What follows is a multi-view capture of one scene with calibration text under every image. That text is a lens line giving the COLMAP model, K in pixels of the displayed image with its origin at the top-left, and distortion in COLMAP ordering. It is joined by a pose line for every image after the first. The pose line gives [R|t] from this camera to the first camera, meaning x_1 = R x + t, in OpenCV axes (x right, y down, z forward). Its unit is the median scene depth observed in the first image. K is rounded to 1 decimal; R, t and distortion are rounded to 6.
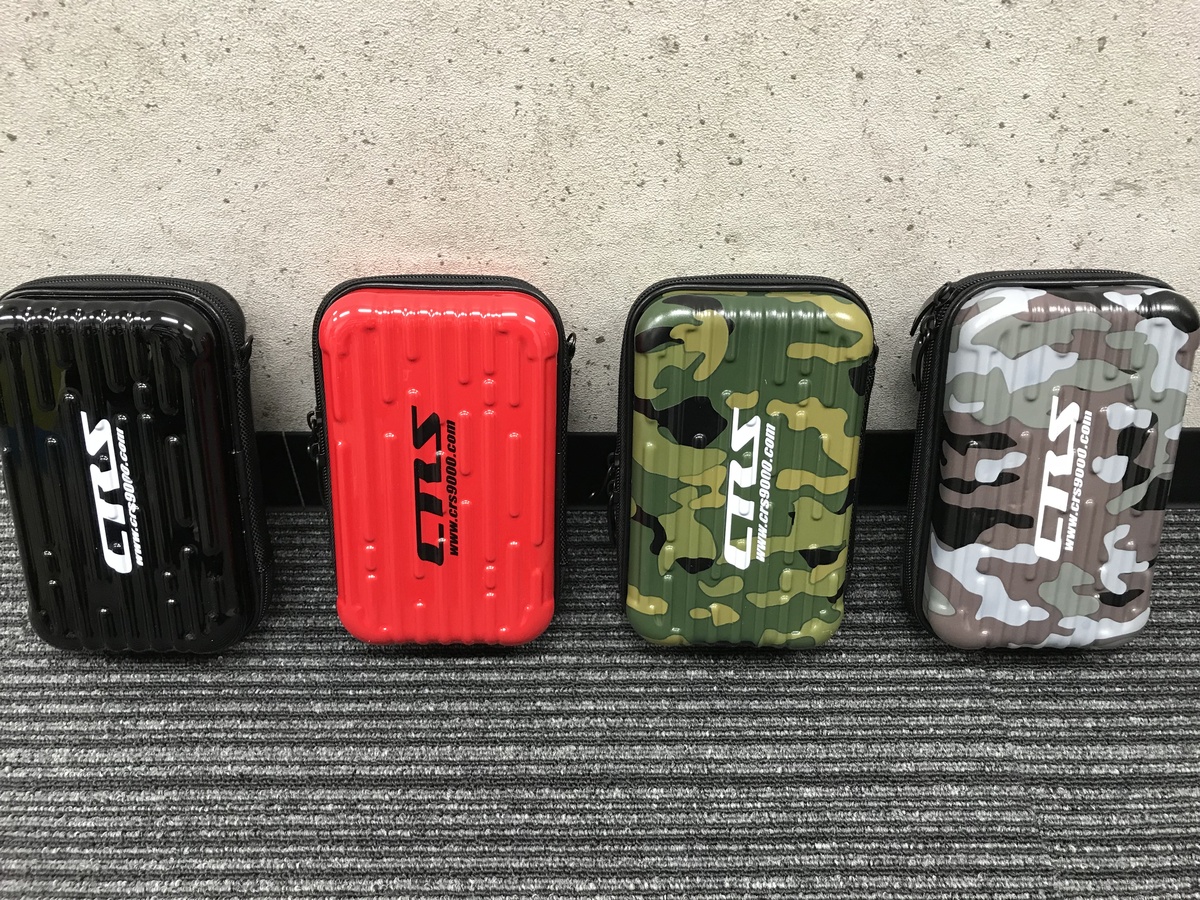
lens RADIAL K [[991.3, 0, 621.5], [0, 991.3, 441.6], [0, 0, 1]] dist [0.014907, -0.027990]
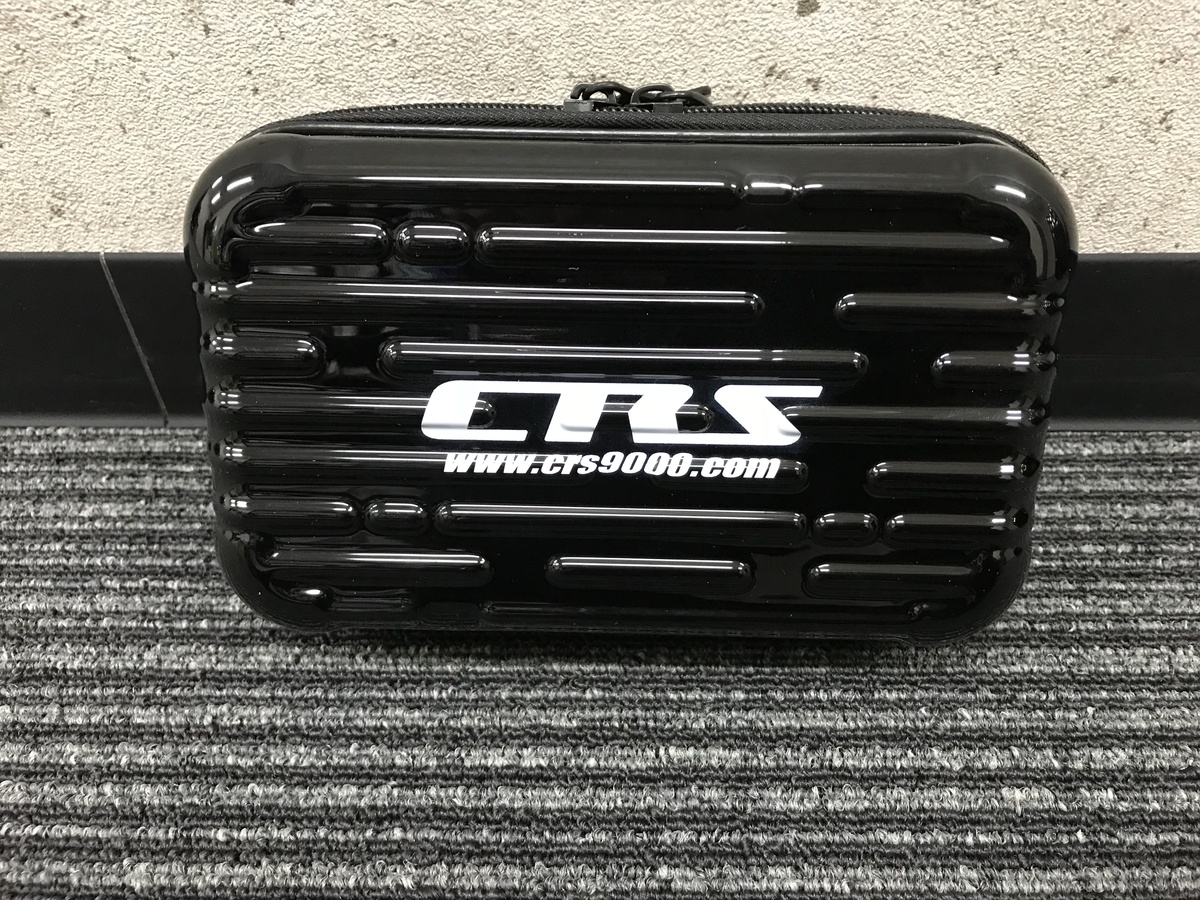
lens RADIAL K [[991.3, 0, 600.6], [0, 991.3, 439.1], [0, 0, 1]] dist [0.014907, -0.027990]
pose [[0.999574, 0.005903, -0.028590, -0.099749], [-0.004862, 0.999328, 0.036335, 0.067601], [0.028785, -0.036181, 0.998931, 0.592555]]
